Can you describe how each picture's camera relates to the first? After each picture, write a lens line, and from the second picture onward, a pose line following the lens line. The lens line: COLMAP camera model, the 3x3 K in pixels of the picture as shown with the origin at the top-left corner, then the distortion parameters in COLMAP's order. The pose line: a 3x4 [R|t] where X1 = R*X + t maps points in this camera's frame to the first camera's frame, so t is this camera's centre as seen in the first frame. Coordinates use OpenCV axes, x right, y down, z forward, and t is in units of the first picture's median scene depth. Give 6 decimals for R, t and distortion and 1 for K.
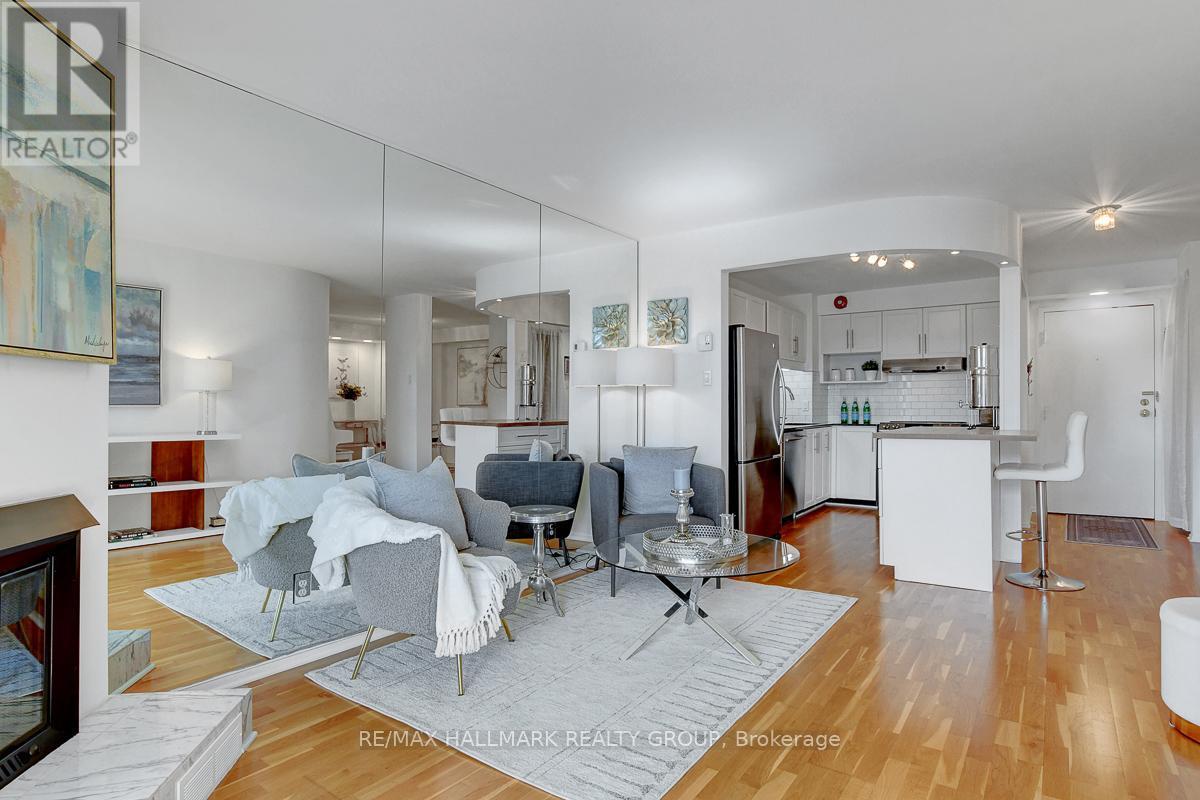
lens RADIAL K [[626.7, 0, 602.4], [0, 626.7, 399.8], [0, 0, 1]] dist [-0.034378, -0.000810]
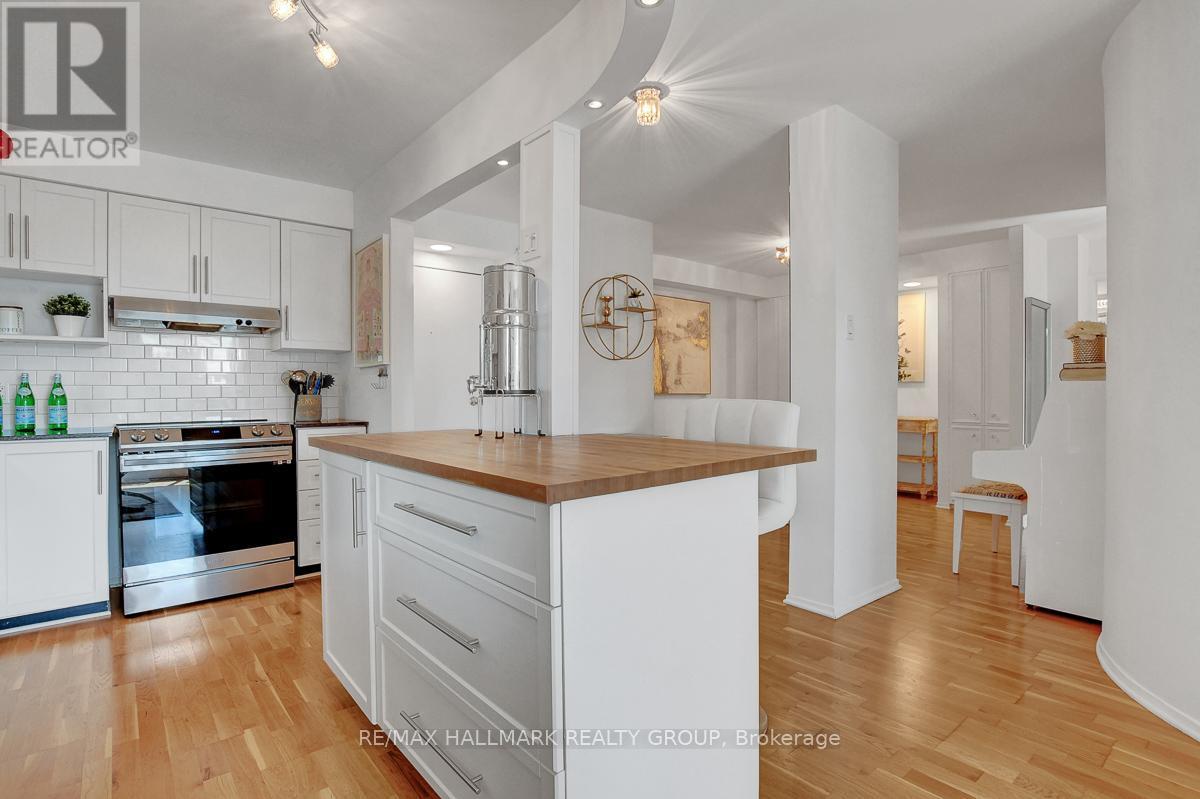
lens RADIAL K [[587.4, 0, 608.4], [0, 587.4, 400.5], [0, 0, 1]] dist [-0.035464, 0.004522]
pose [[0.232736, -0.012869, 0.972455, 0.112050], [-0.004584, 0.999887, 0.014329, 0.007637], [-0.972529, -0.007793, 0.232650, 0.514025]]
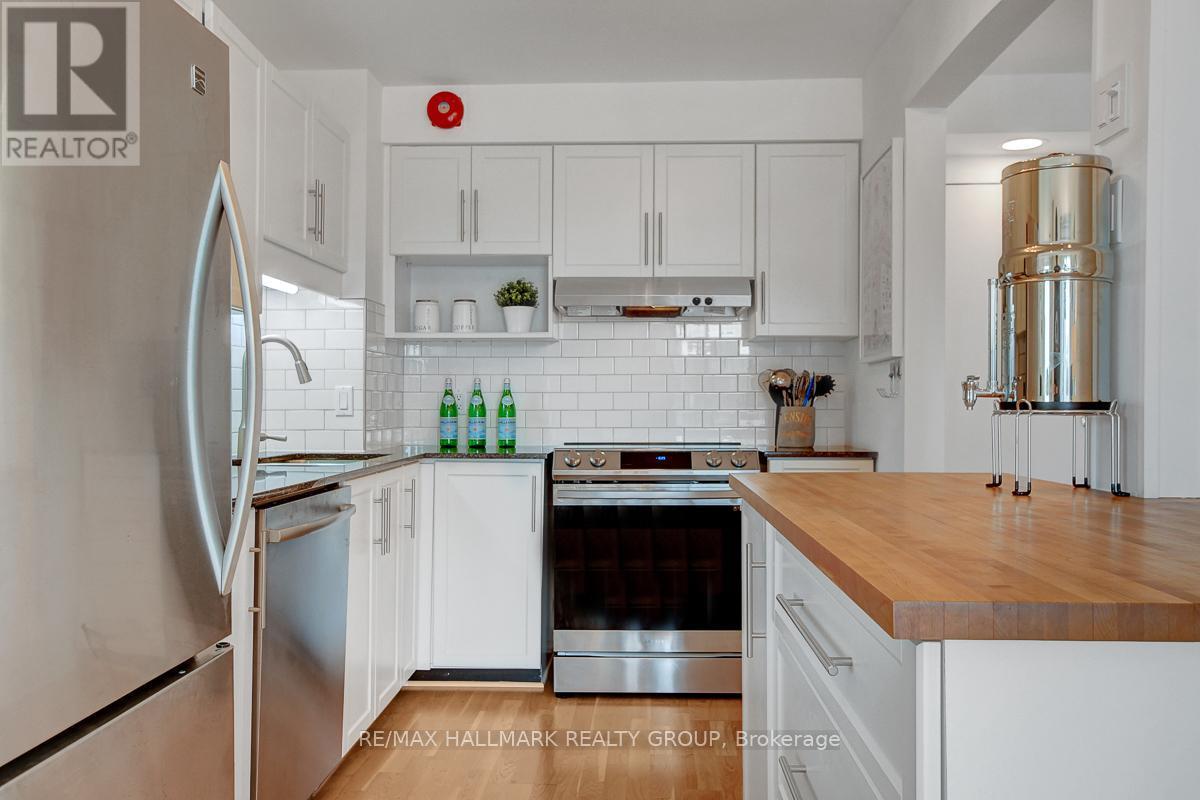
lens RADIAL K [[974.9, 0, 605.5], [0, 974.9, 403.2], [0, 0, 1]] dist [-0.003985, 0.013923]
pose [[0.834556, 0.003543, 0.550912, 0.153724], [-0.008131, 0.999950, 0.005887, 0.006686], [-0.550864, -0.009393, 0.834542, 0.485323]]
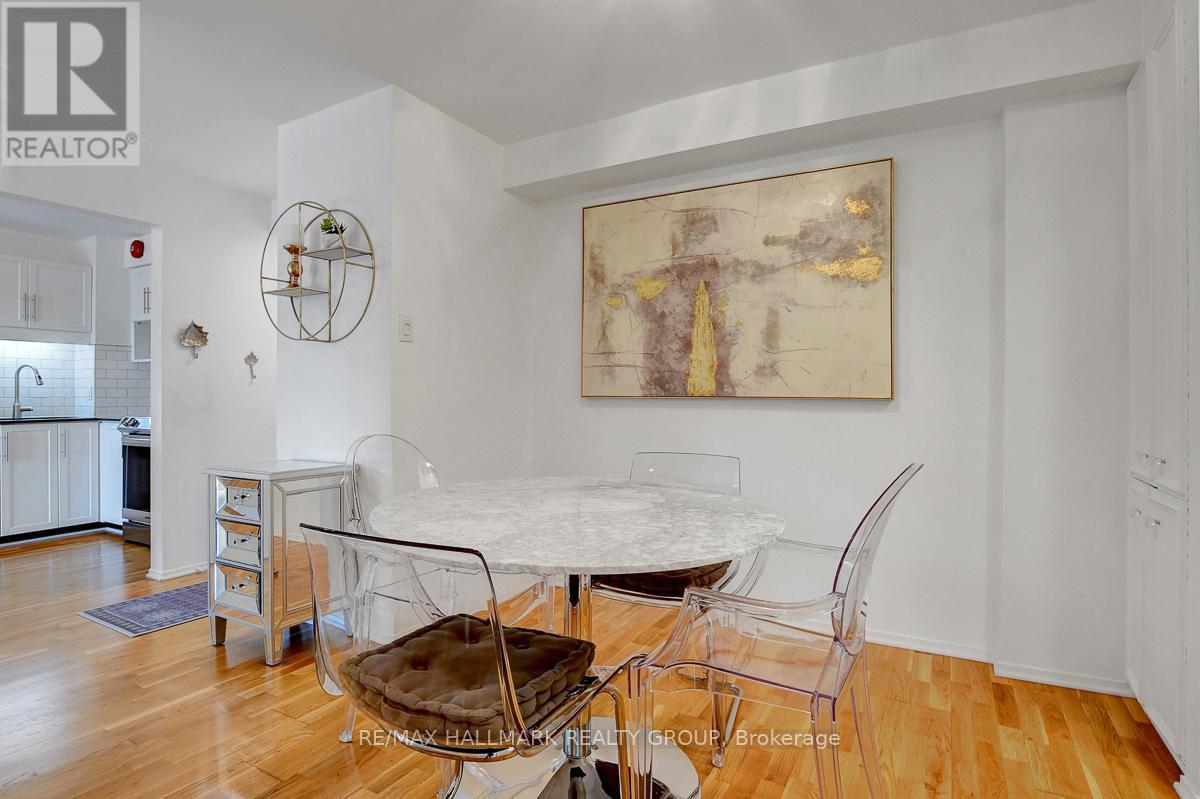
lens RADIAL K [[587.4, 0, 603.9], [0, 587.4, 400.3], [0, 0, 1]] dist [-0.035464, 0.004522]
pose [[0.989355, 0.007072, 0.145352, 0.823020], [-0.007986, 0.999952, 0.005710, 0.009871], [-0.145304, -0.006810, 0.989364, 0.260521]]
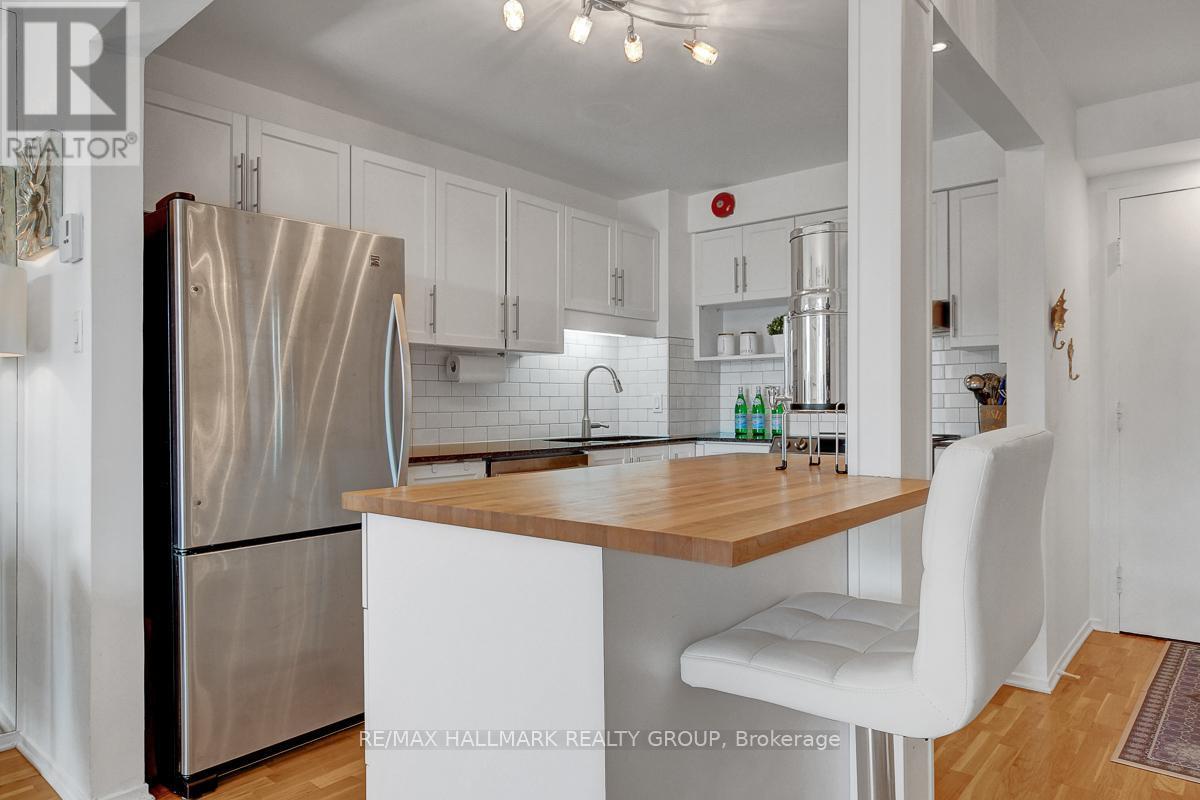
lens RADIAL K [[756.0, 0, 604.7], [0, 756.0, 401.1], [0, 0, 1]] dist [-0.015510, 0.000986]
pose [[0.996954, -0.003371, -0.077914, 0.333030], [0.003857, 0.999974, 0.006098, 0.004042], [0.077891, -0.006380, 0.996941, 0.360132]]
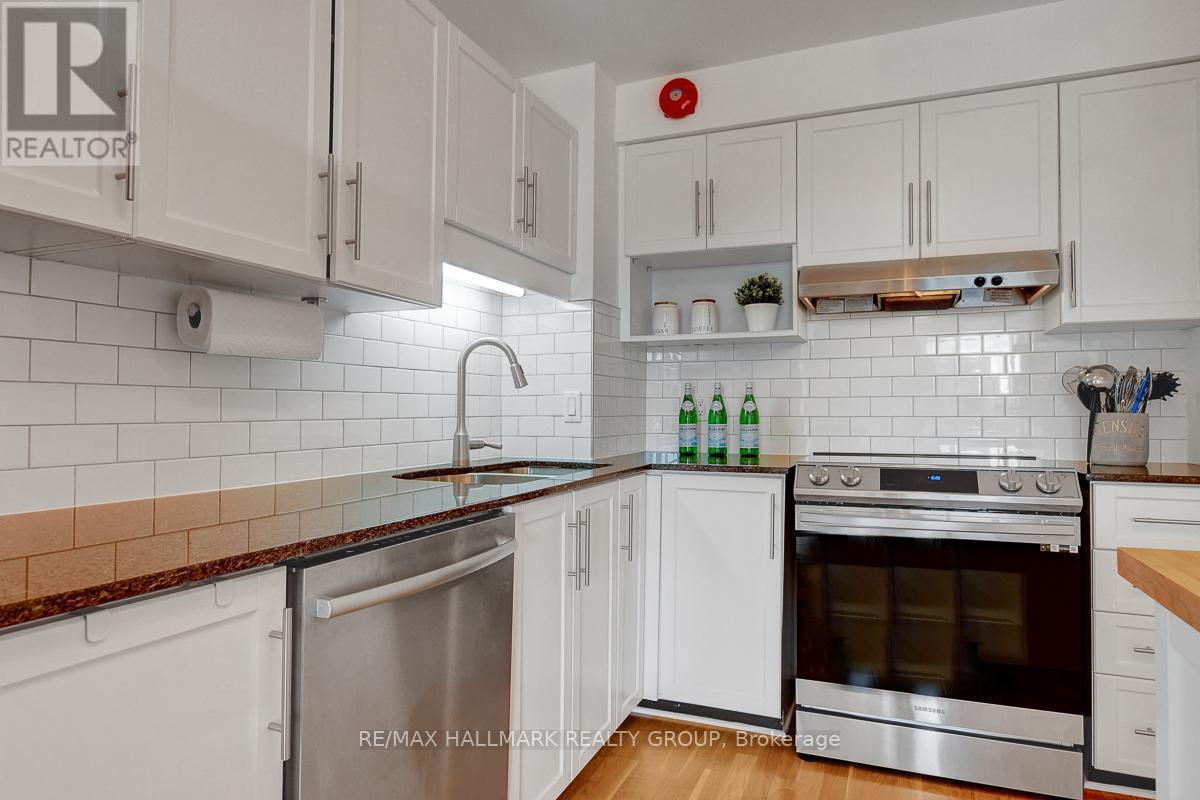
lens RADIAL K [[711.9, 0, 605.5], [0, 711.9, 396.9], [0, 0, 1]] dist [-0.014867, 0.007990]
pose [[0.973784, 0.007237, 0.227360, 0.259330], [-0.005212, 0.999941, -0.009506, 0.008051], [-0.227415, 0.008072, 0.973764, 0.639217]]
